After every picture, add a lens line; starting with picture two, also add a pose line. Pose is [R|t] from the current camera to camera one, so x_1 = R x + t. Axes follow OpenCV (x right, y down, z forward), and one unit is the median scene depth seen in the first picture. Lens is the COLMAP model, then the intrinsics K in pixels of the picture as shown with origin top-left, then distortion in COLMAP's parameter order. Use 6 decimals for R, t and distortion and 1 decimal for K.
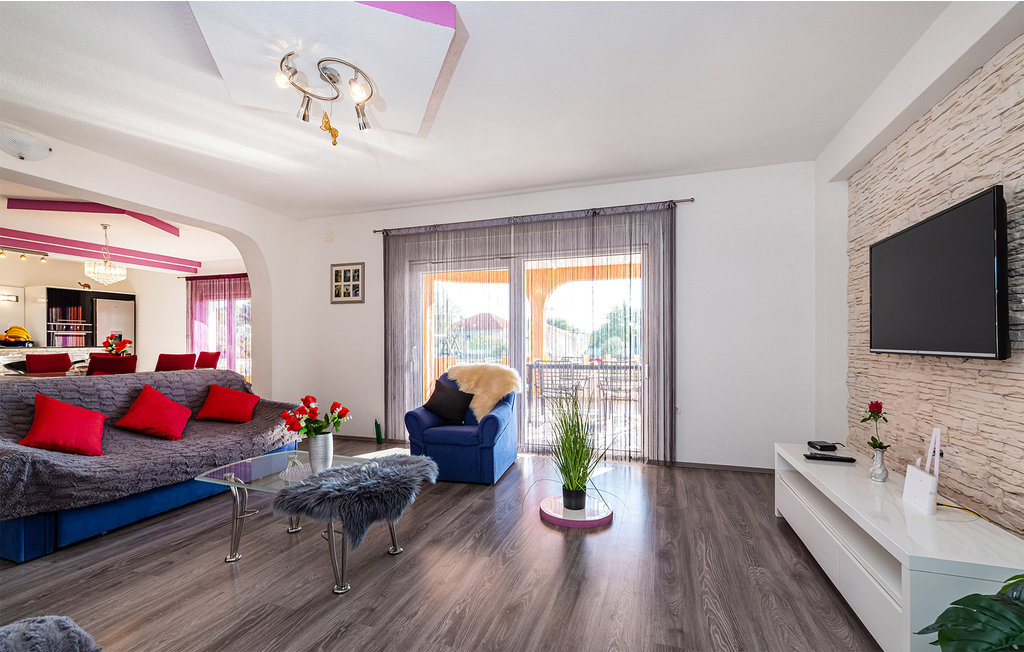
lens RADIAL K [[444.5, 0, 521.0], [0, 444.5, 344.2], [0, 0, 1]] dist [-0.000912, -0.002416]
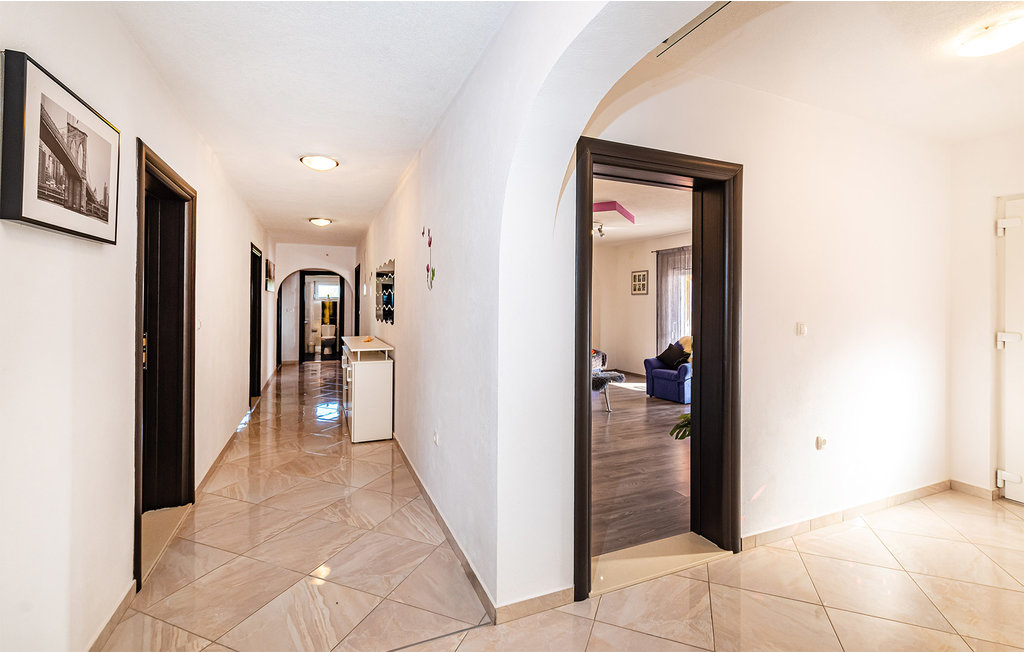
lens RADIAL K [[444.5, 0, 501.6], [0, 444.5, 312.6], [0, 0, 1]] dist [-0.000912, -0.002416]
pose [[0.650779, 0.017608, -0.759063, 0.581541], [-0.005131, 0.999810, 0.018793, -0.057917], [0.759250, -0.008335, 0.650746, -0.515441]]
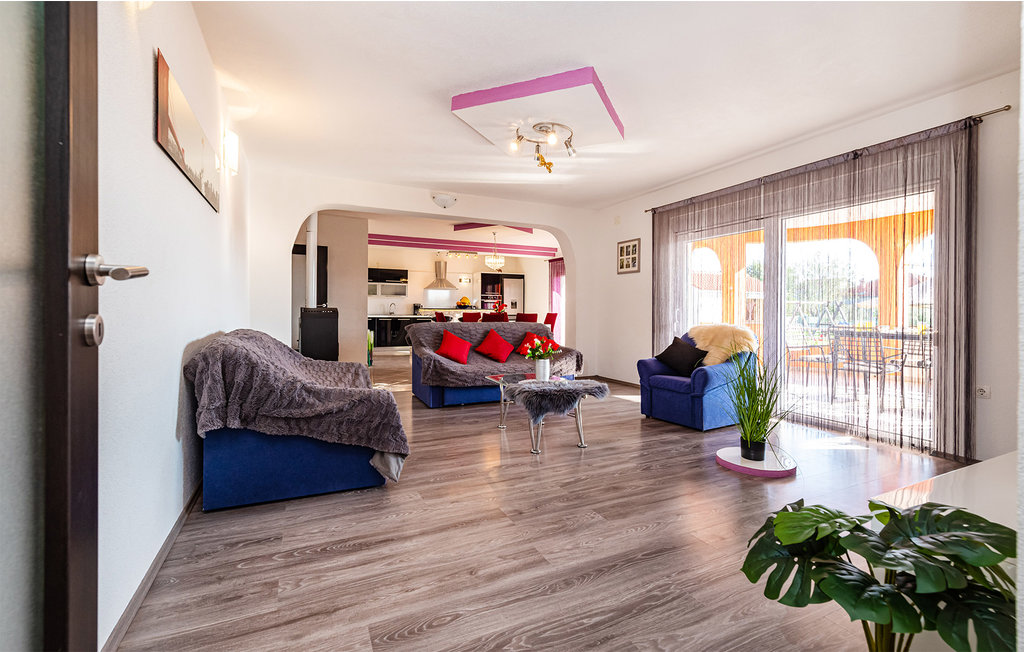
lens RADIAL K [[444.5, 0, 514.1], [0, 444.5, 316.5], [0, 0, 1]] dist [-0.000912, -0.002416]
pose [[0.697001, 0.016175, -0.716888, 0.286768], [-0.009883, 0.999867, 0.012951, 0.014864], [0.717002, -0.001941, 0.697068, -0.078329]]
